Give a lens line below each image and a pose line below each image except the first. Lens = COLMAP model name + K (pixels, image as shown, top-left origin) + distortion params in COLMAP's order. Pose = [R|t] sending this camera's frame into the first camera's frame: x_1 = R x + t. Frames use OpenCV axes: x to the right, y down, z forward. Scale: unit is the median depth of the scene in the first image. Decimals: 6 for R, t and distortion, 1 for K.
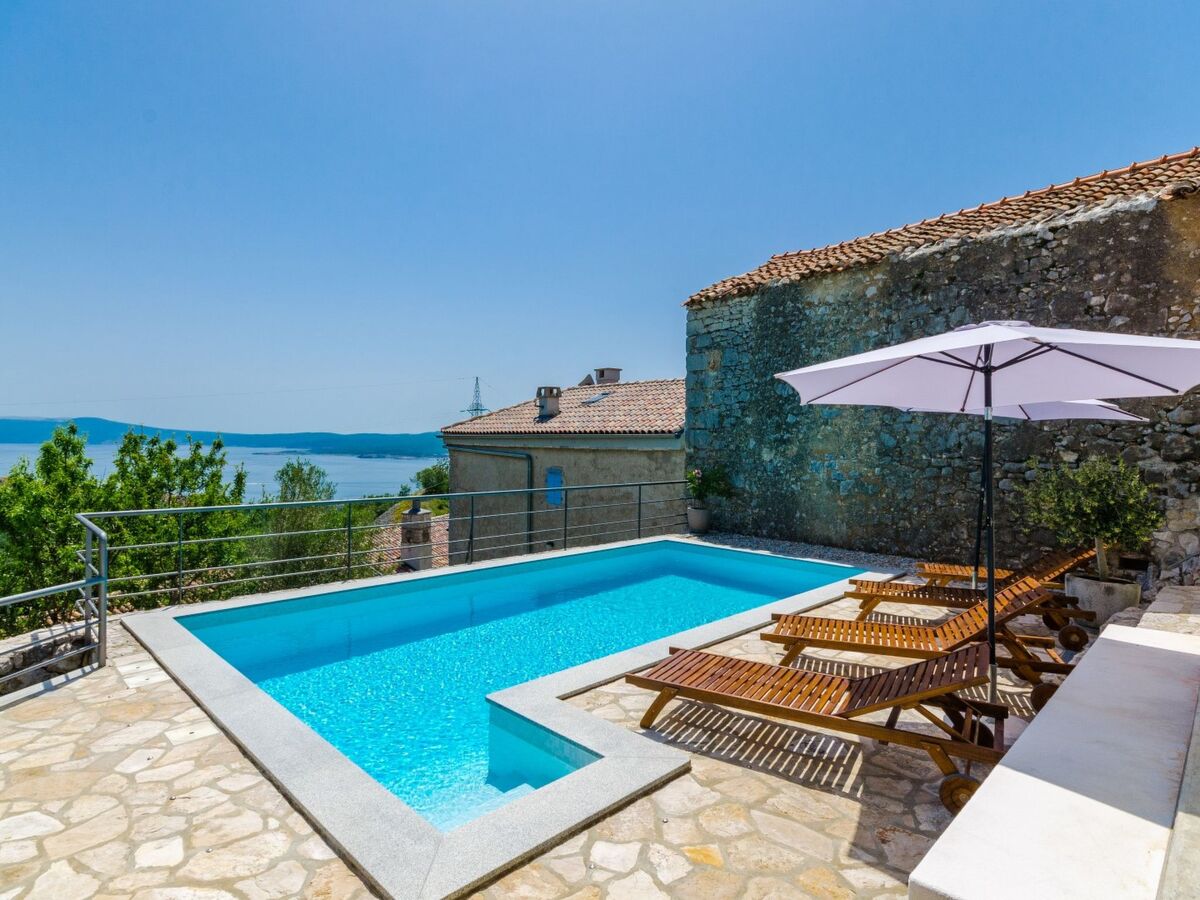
lens RADIAL K [[653.4, 0, 600.0], [0, 653.4, 450.0], [0, 0, 1]] dist [-0.000073, -0.000335]
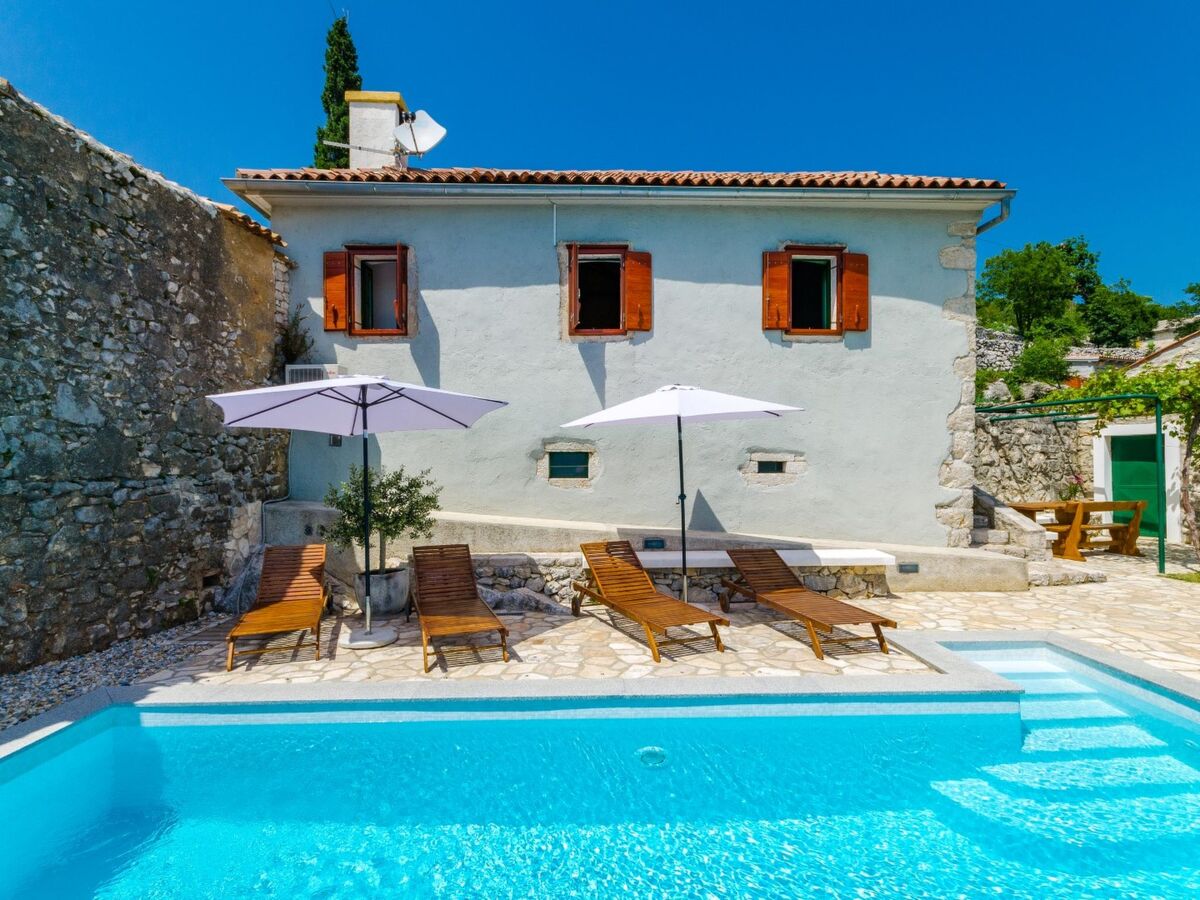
lens RADIAL K [[599.6, 0, 600.4], [0, 599.6, 464.0], [0, 0, 1]] dist [0.004524, 0.000335]
pose [[-0.721851, -0.001856, 0.692046, -0.154465], [0.010921, 0.999841, 0.014073, -0.001557], [-0.691962, 0.017717, -0.721717, 0.959670]]
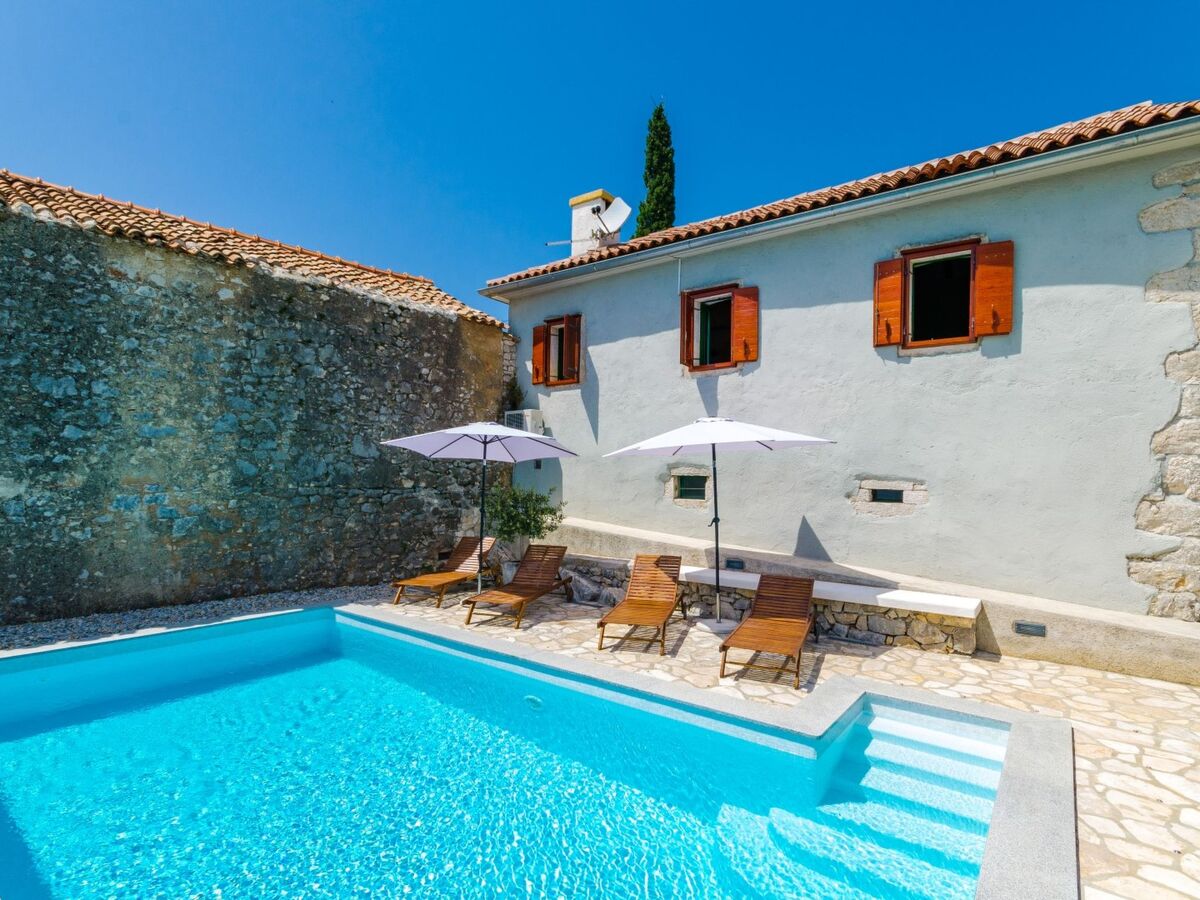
lens RADIAL K [[607.8, 0, 601.4], [0, 607.8, 469.5], [0, 0, 1]] dist [0.000053, 0.000857]
pose [[-0.137881, 0.006040, 0.990430, -0.463630], [-0.004177, 0.999969, -0.006680, -0.009928], [-0.990440, -0.005058, -0.137851, 0.652102]]
